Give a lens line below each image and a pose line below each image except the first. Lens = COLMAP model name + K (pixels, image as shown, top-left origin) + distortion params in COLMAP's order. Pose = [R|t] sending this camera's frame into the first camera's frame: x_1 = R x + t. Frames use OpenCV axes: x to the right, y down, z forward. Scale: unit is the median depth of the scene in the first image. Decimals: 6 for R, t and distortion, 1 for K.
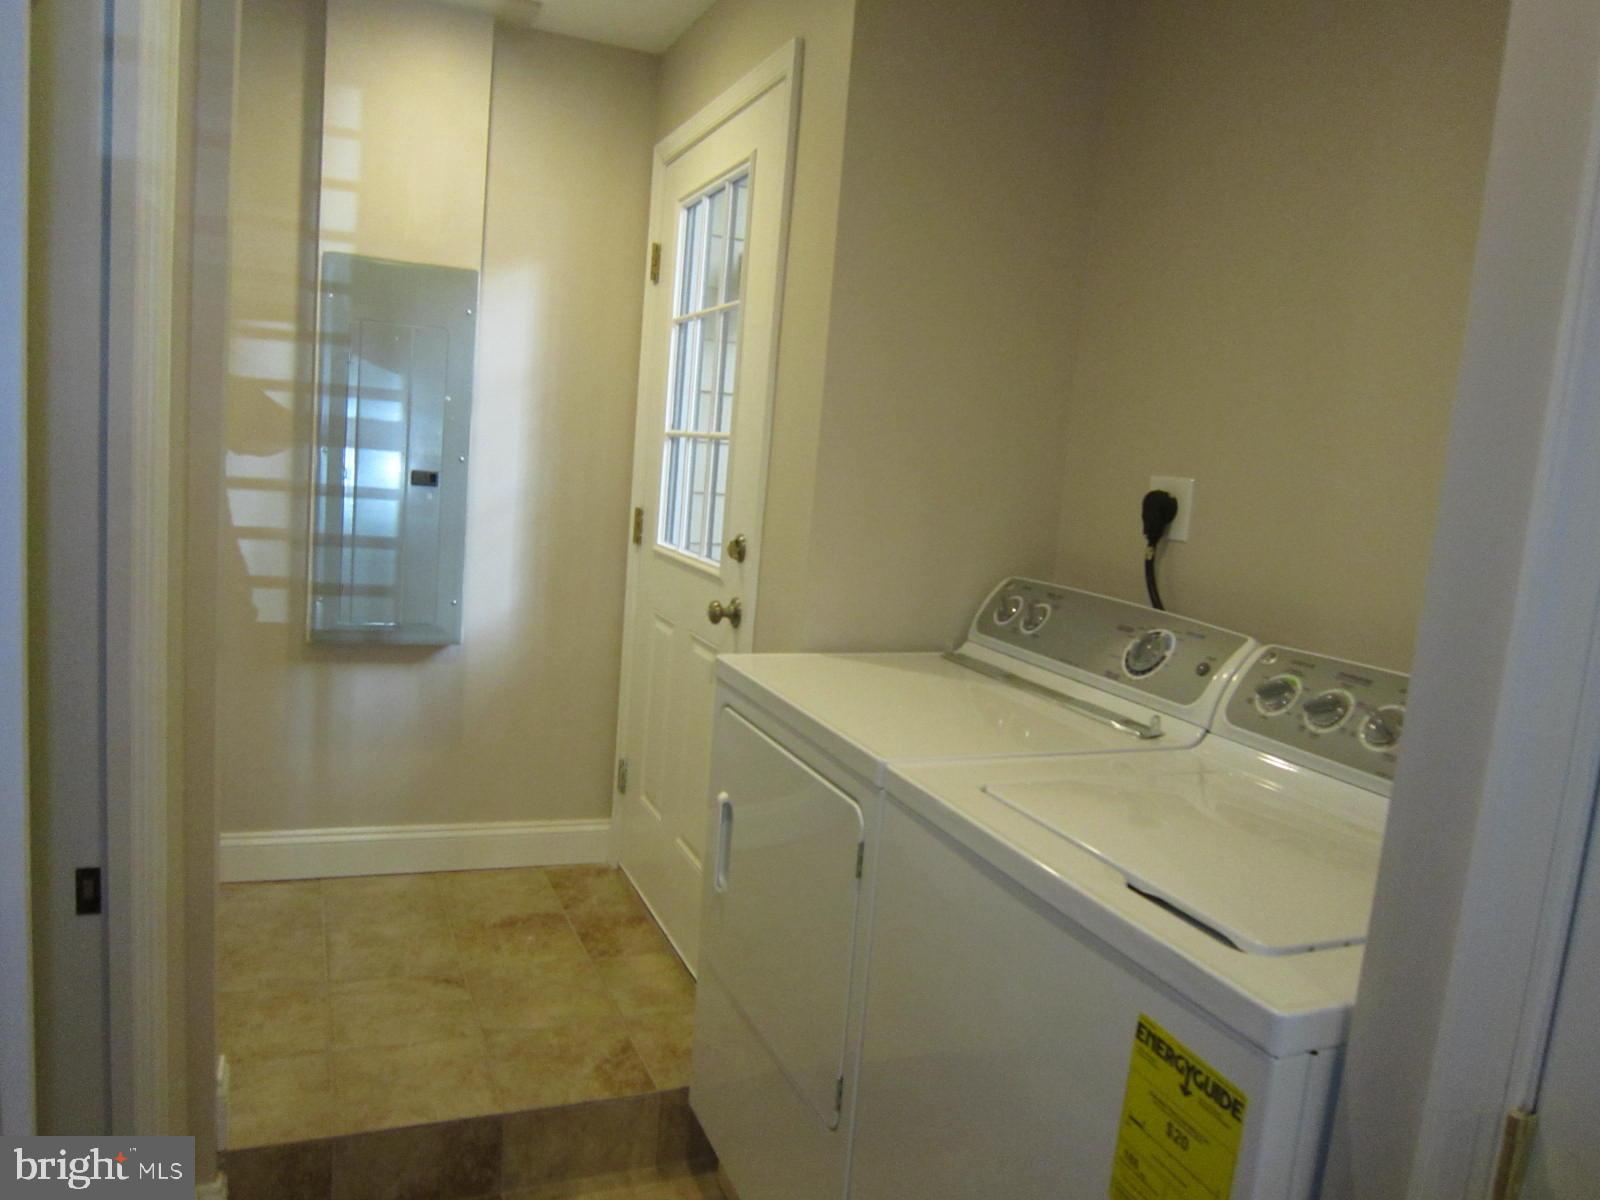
lens RADIAL K [[1135.4, 0, 803.0], [0, 1135.4, 596.6], [0, 0, 1]] dist [-0.064726, 0.027602]
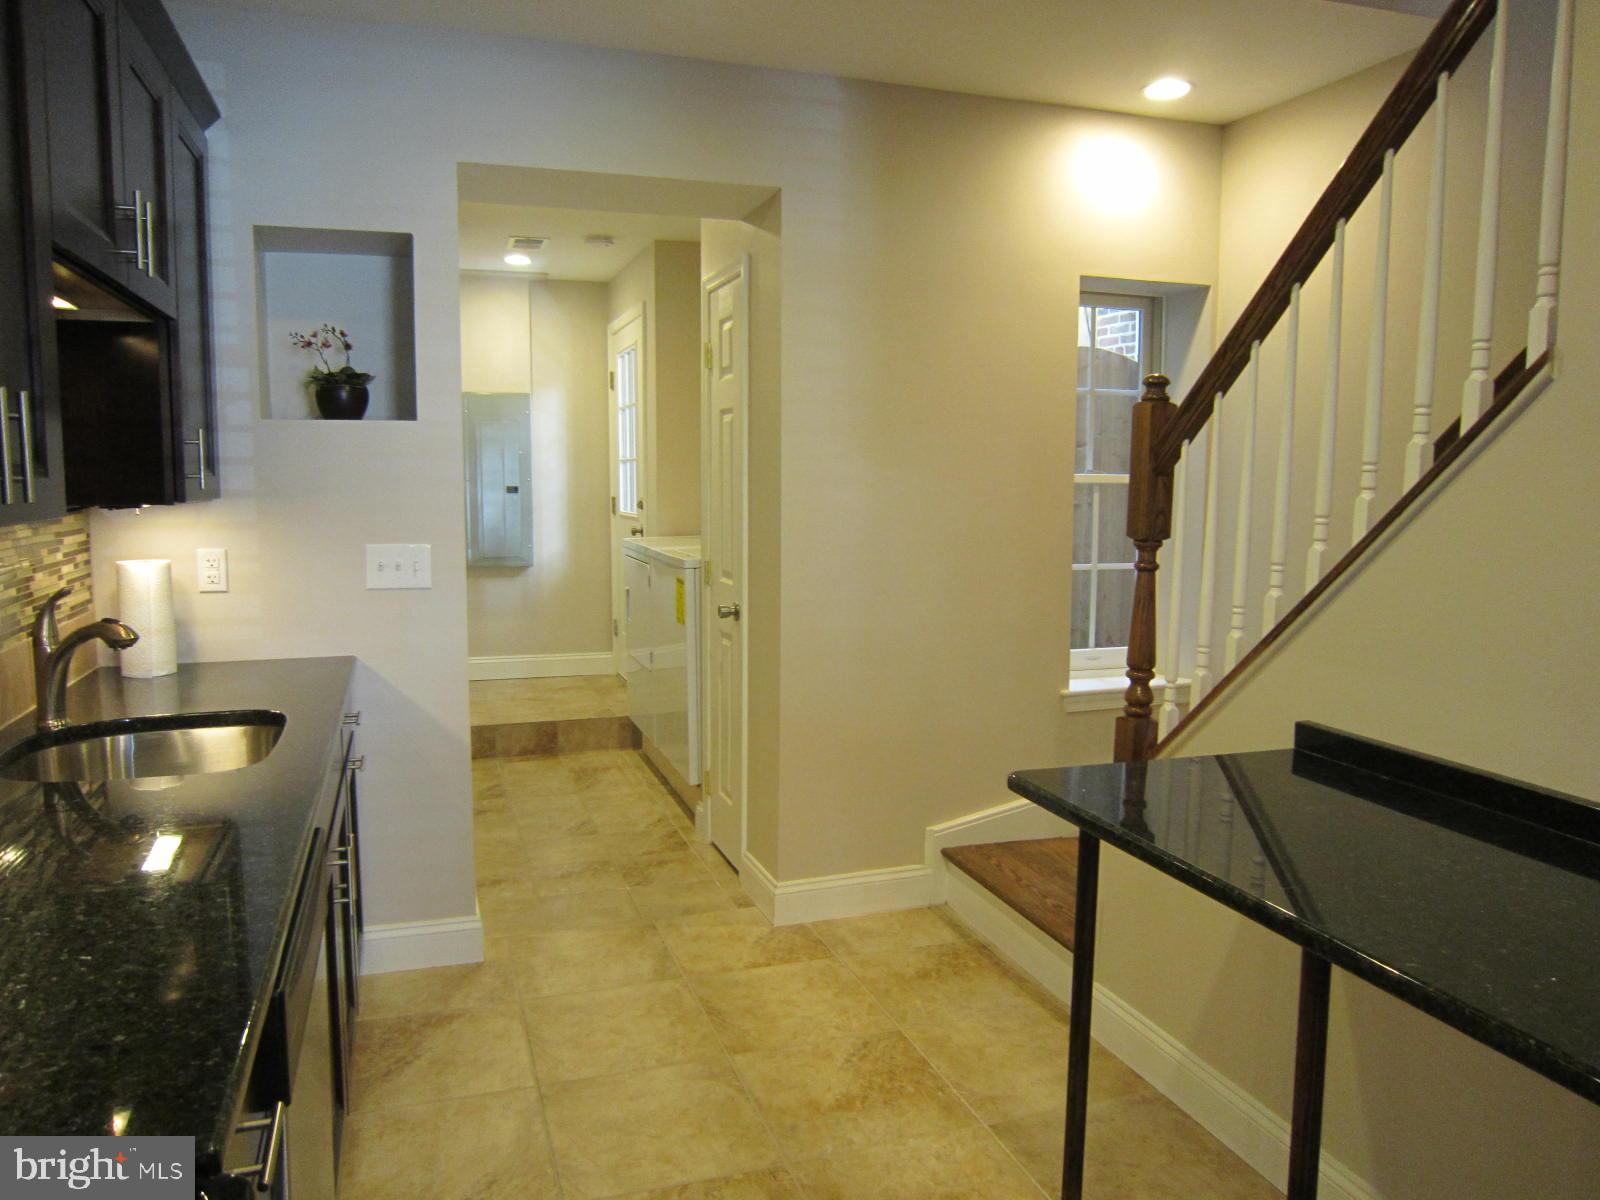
lens RADIAL K [[1135.4, 0, 804.6], [0, 1135.4, 599.5], [0, 0, 1]] dist [-0.064726, 0.027602]
pose [[0.994768, -0.073344, -0.071110, 0.372794], [0.071968, 0.997170, -0.021733, 0.198867], [0.072502, 0.016502, 0.997232, -1.155603]]
